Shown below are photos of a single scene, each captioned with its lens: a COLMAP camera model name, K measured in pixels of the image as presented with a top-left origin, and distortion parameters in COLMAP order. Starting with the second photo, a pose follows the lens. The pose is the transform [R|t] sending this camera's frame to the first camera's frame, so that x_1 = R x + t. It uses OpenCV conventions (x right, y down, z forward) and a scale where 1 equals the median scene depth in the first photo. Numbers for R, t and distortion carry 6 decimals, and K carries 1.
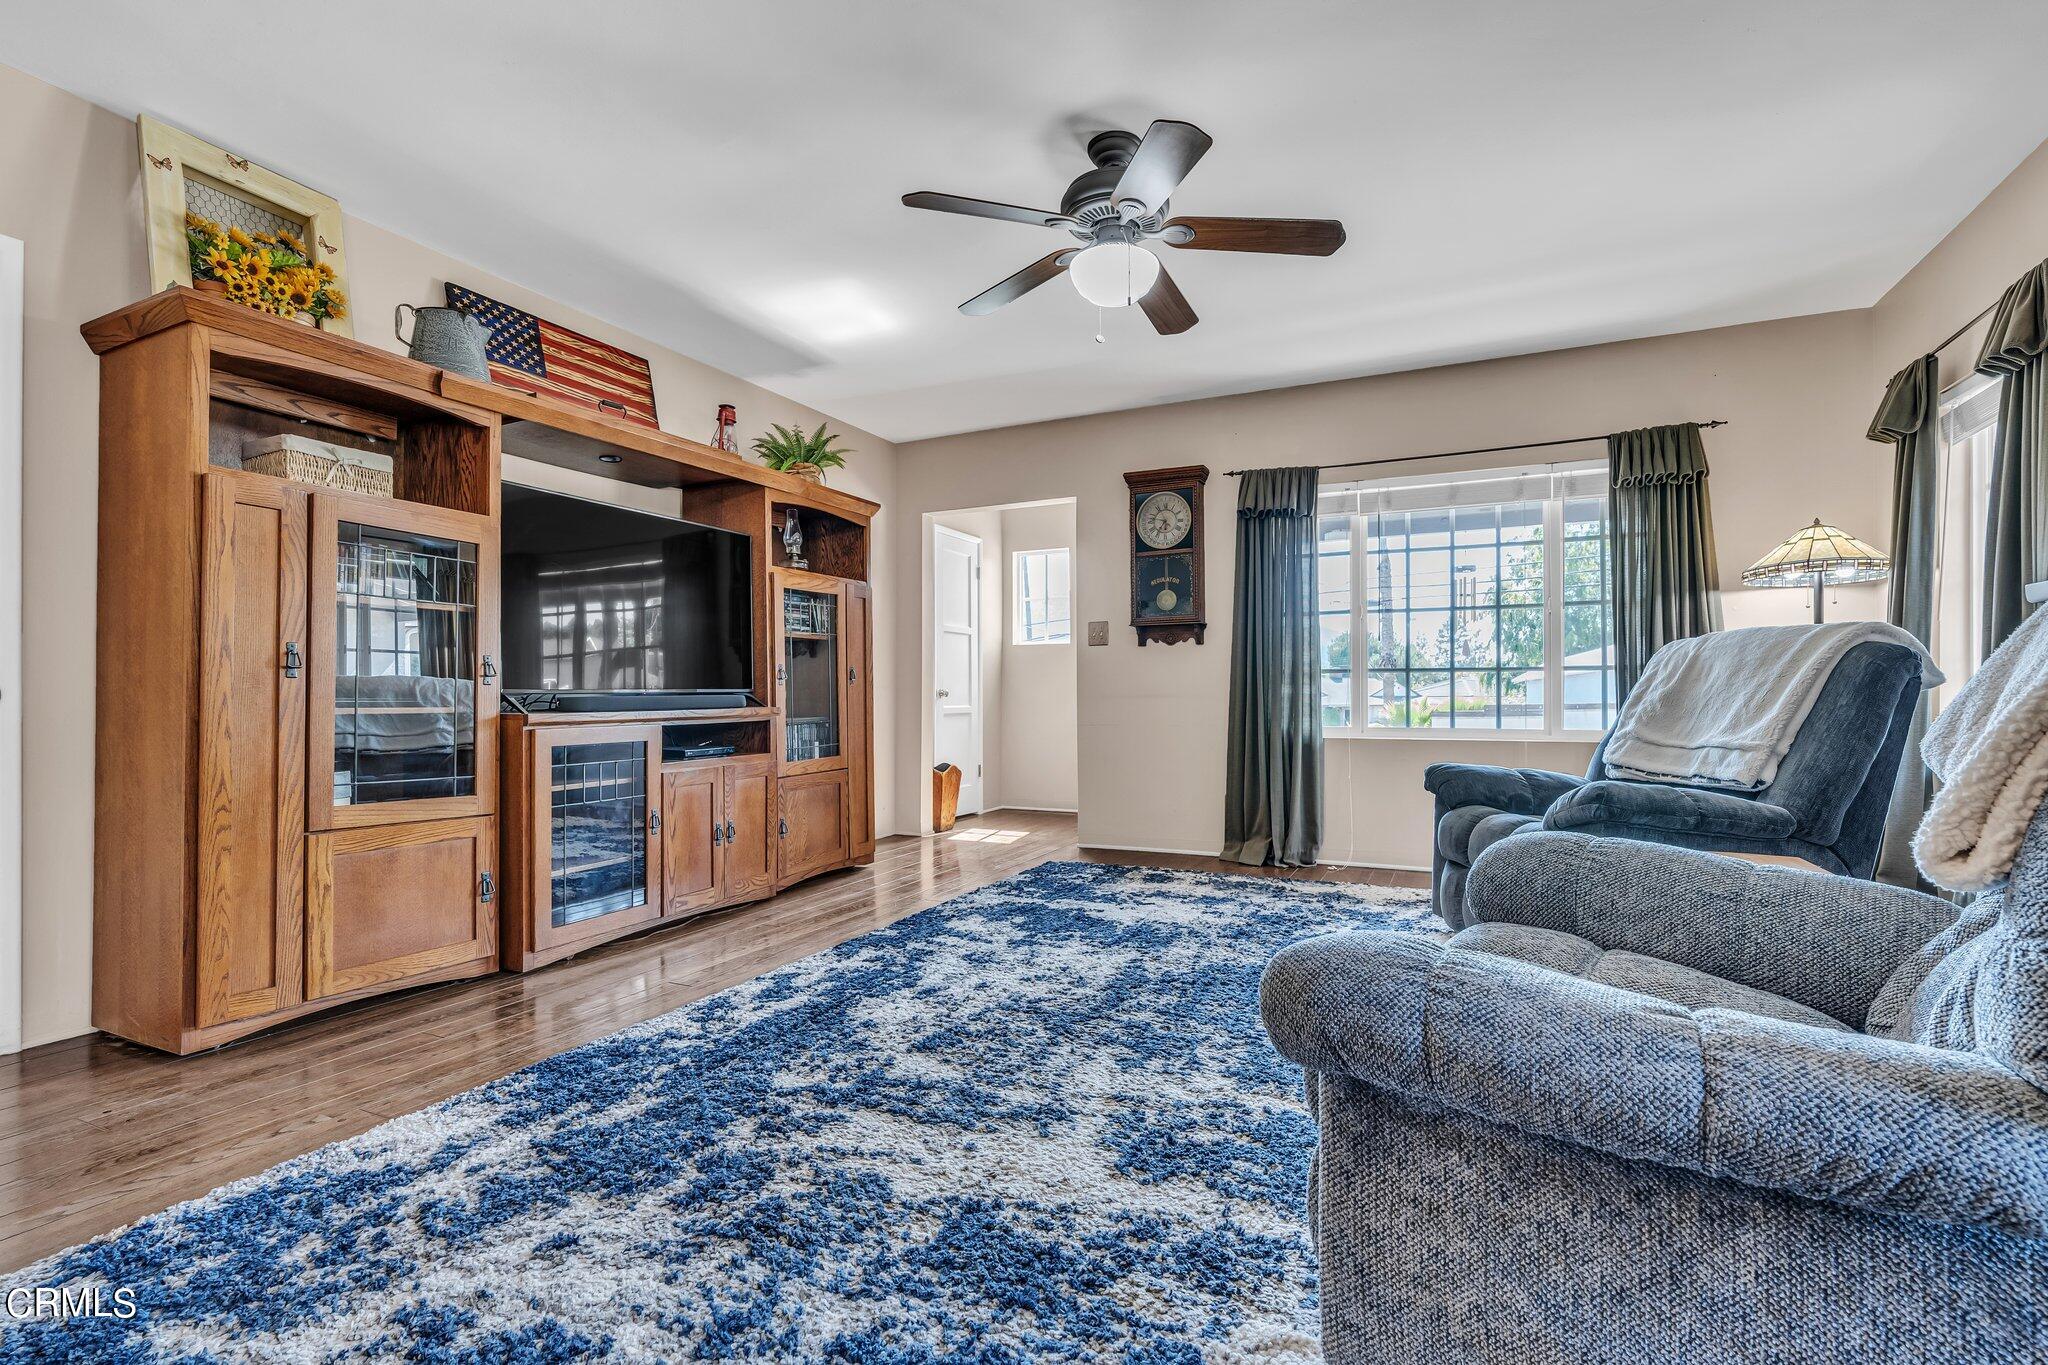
lens RADIAL K [[925.2, 0, 1049.6], [0, 925.2, 681.9], [0, 0, 1]] dist [-0.001616, 0.000328]
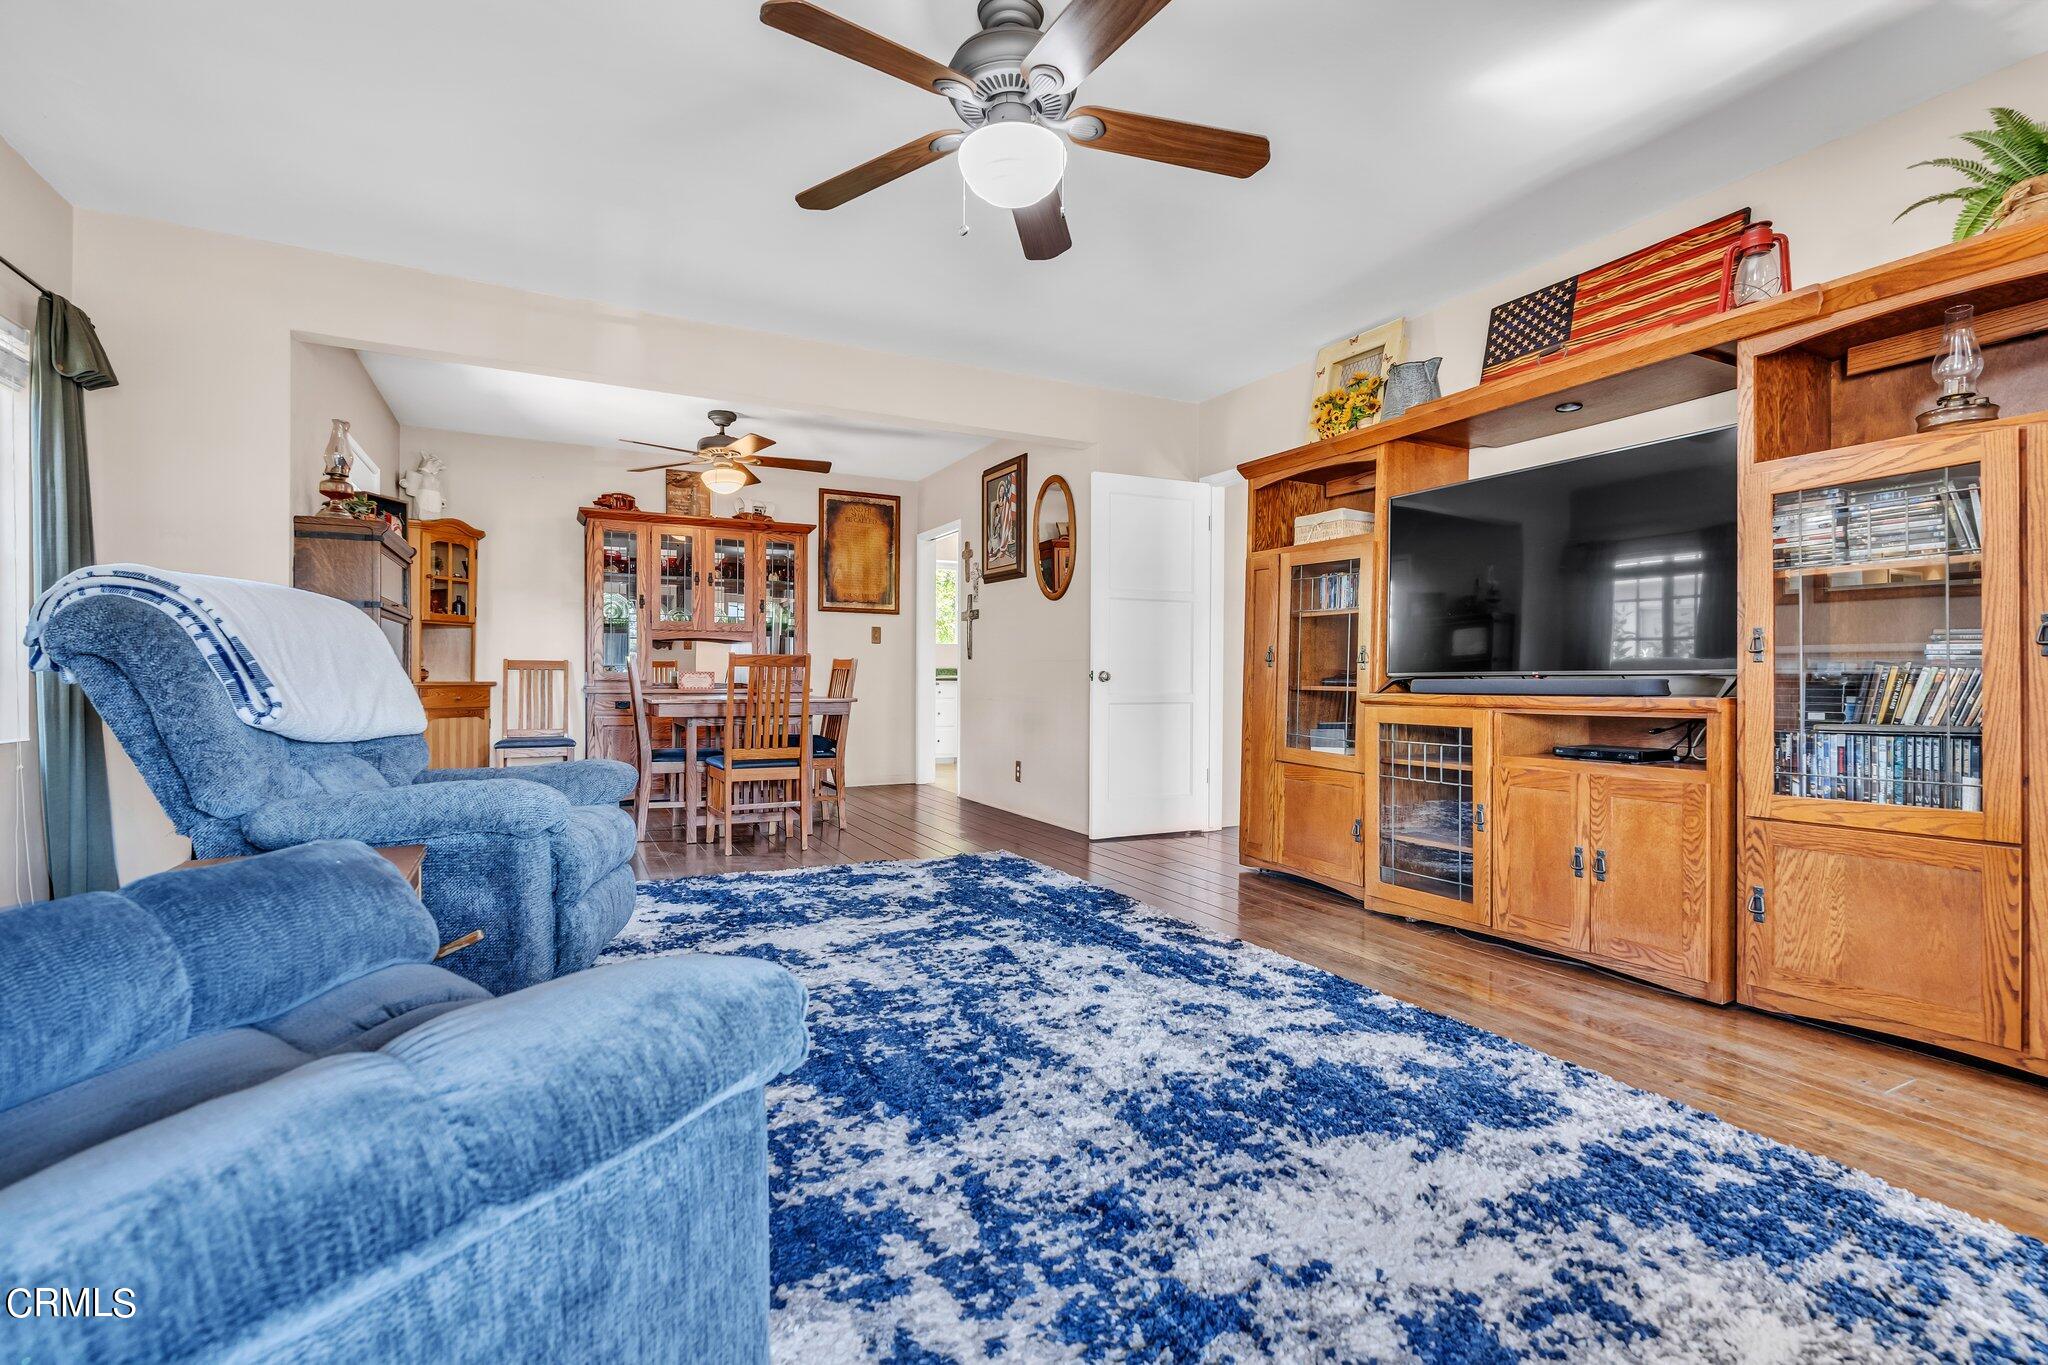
lens RADIAL K [[914.0, 0, 1012.7], [0, 914.0, 679.9], [0, 0, 1]] dist [-0.004995, 0.000121]
pose [[-0.621731, 0.001814, -0.783229, 0.626447], [0.007531, 0.999965, -0.003663, 0.017157], [0.783195, -0.008176, -0.621722, 1.336964]]
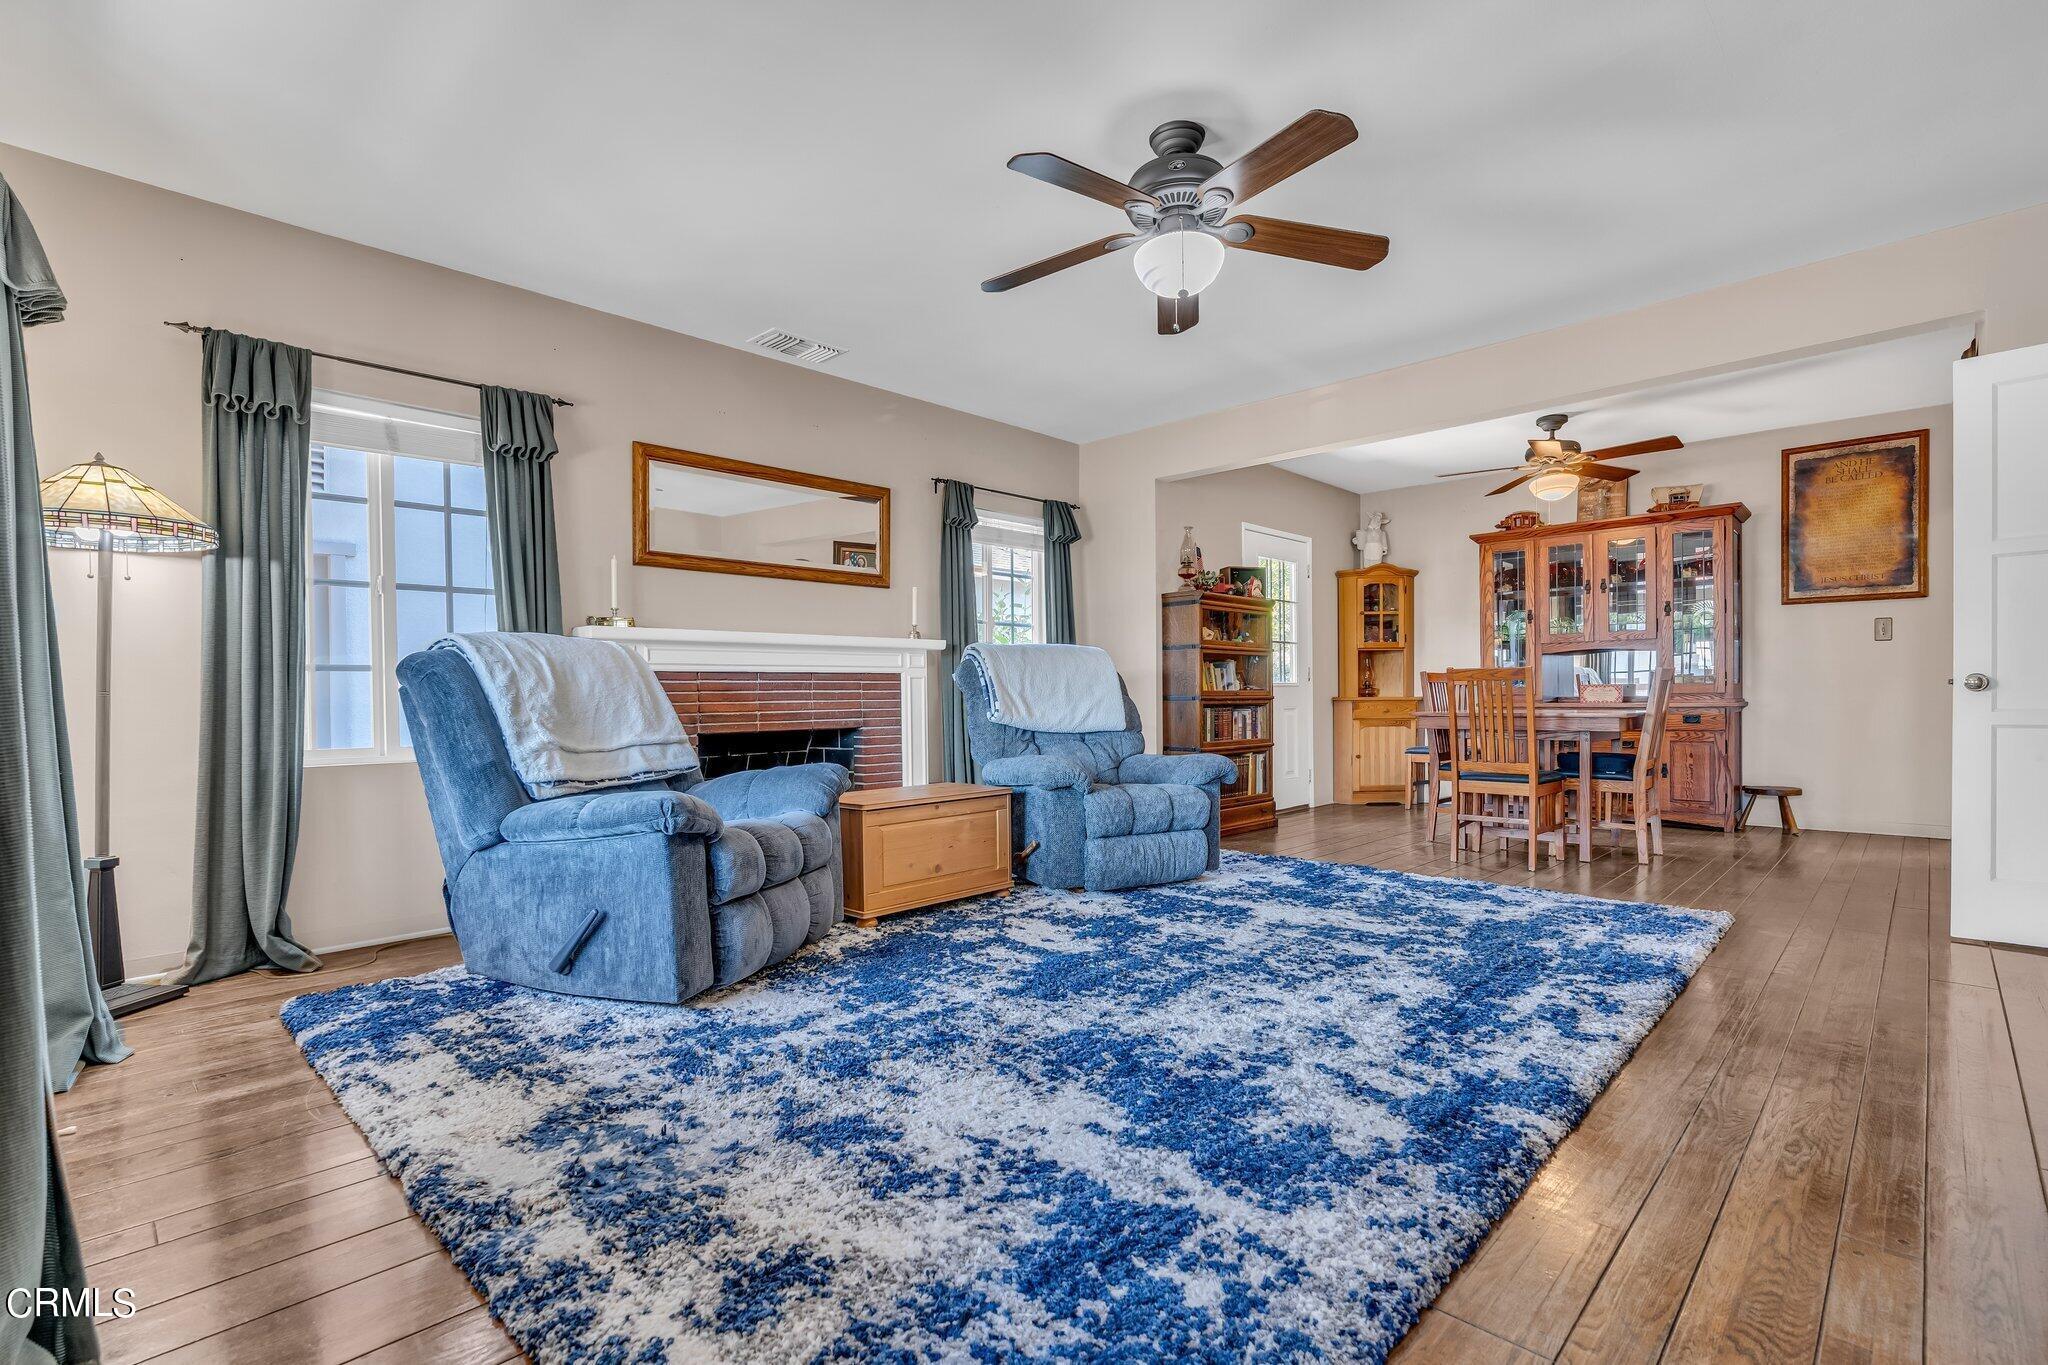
lens RADIAL K [[937.7, 0, 1060.1], [0, 937.7, 703.6], [0, 0, 1]] dist [-0.002643, 0.000134]
pose [[-0.949798, 0.008704, 0.312744, -0.105629], [0.007720, 0.999961, -0.004384, 0.026447], [-0.312769, -0.001750, -0.949827, 1.767284]]
